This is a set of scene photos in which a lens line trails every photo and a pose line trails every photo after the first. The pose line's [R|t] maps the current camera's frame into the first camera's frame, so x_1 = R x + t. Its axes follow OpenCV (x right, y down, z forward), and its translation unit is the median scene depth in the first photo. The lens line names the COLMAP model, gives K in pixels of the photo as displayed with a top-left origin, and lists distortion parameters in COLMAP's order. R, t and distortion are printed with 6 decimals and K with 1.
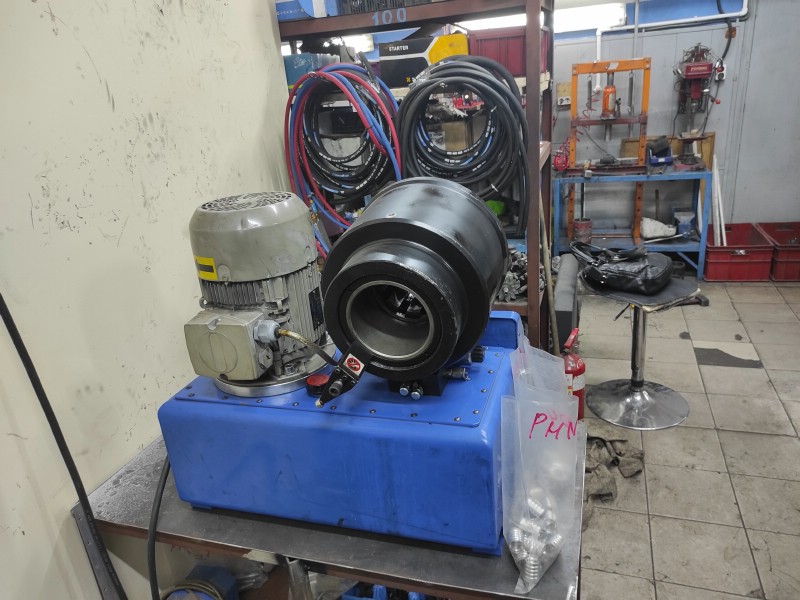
lens RADIAL K [[591.1, 0, 401.0], [0, 591.1, 311.5], [0, 0, 1]] dist [0.018197, -0.017622]
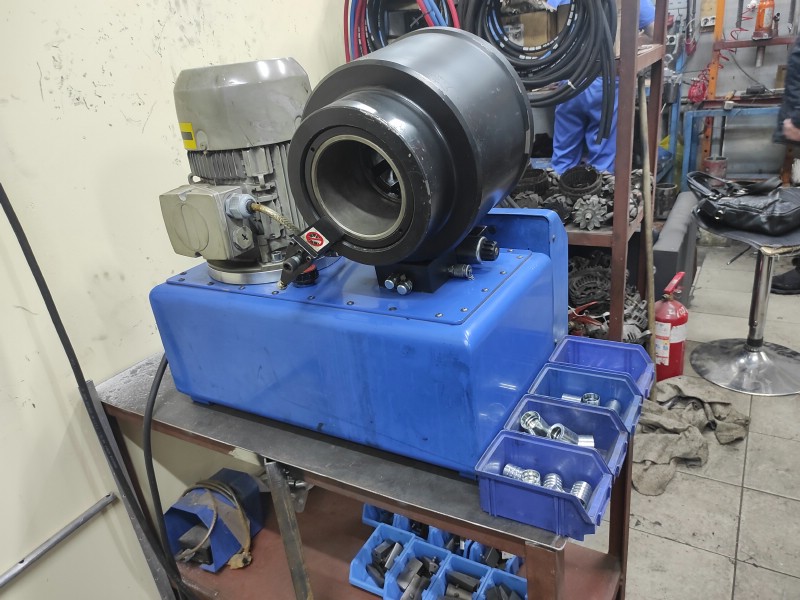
lens RADIAL K [[591.1, 0, 401.0], [0, 591.1, 311.5], [0, 0, 1]] dist [0.018197, -0.017622]
pose [[0.976515, 0.071165, -0.203356, 0.145780], [-0.056000, 0.995270, 0.079388, 0.077368], [0.208043, -0.066136, 0.975881, 0.118336]]
